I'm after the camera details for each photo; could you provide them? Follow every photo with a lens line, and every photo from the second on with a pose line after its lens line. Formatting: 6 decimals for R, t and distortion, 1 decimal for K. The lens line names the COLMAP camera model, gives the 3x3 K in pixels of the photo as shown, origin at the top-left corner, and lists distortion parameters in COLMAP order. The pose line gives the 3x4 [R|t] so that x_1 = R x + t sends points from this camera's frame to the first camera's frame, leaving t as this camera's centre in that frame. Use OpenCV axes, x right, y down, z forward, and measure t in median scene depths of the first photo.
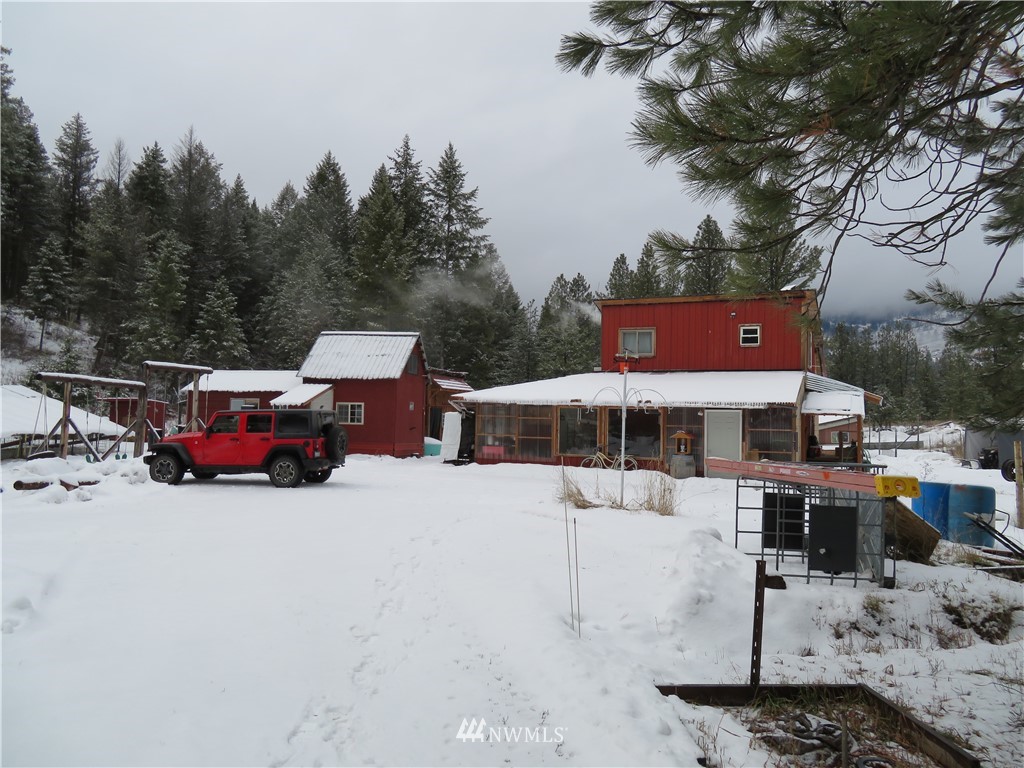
lens RADIAL K [[746.6, 0, 518.4], [0, 746.6, 380.0], [0, 0, 1]] dist [-0.002297, 0.011783]
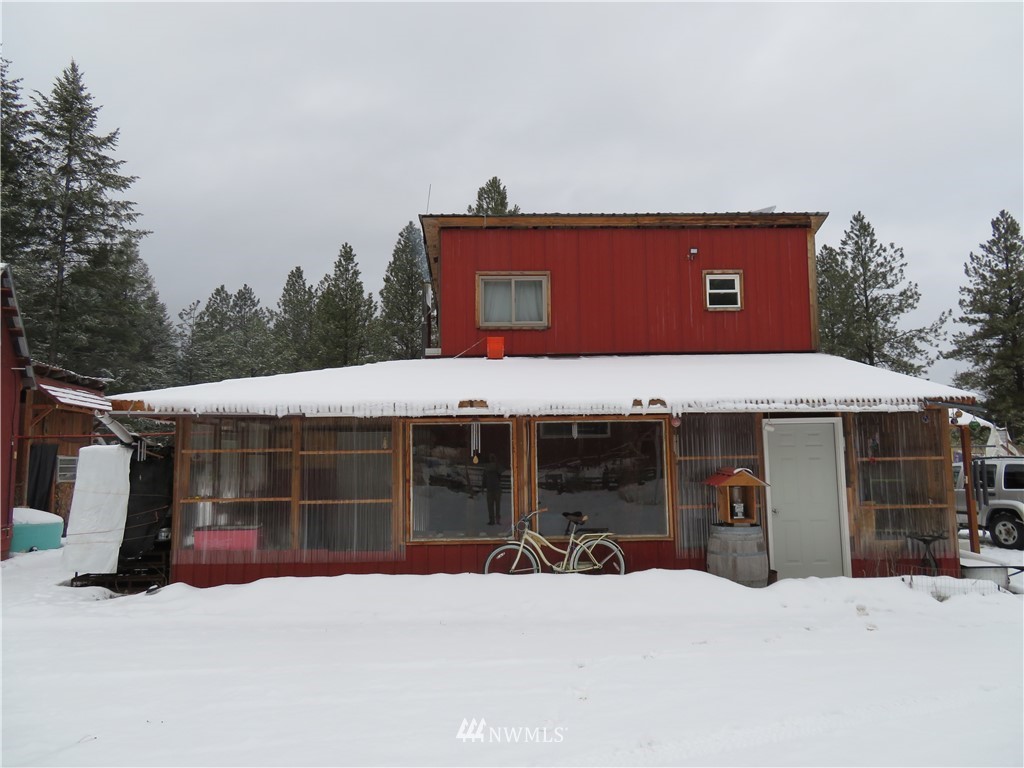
lens RADIAL K [[746.6, 0, 518.7], [0, 746.6, 370.3], [0, 0, 1]] dist [-0.002297, 0.011783]
pose [[0.894524, 0.017105, 0.446693, -0.050814], [0.012150, 0.997968, -0.062546, 0.022963], [-0.446855, 0.061376, 0.892499, 0.412005]]
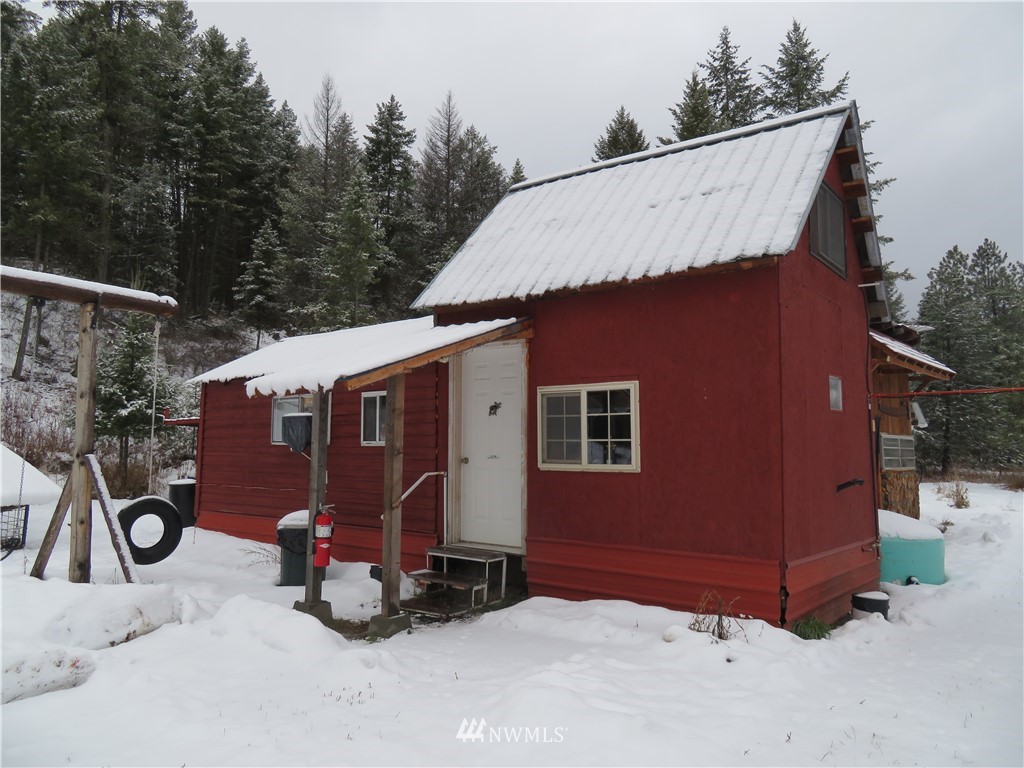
lens RADIAL K [[746.6, 0, 515.5], [0, 746.6, 373.2], [0, 0, 1]] dist [-0.002297, 0.011783]
pose [[0.908359, -0.058748, -0.414043, -0.113180], [0.035062, 0.997296, -0.064583, 0.033641], [0.416718, 0.044147, 0.907963, 0.605976]]
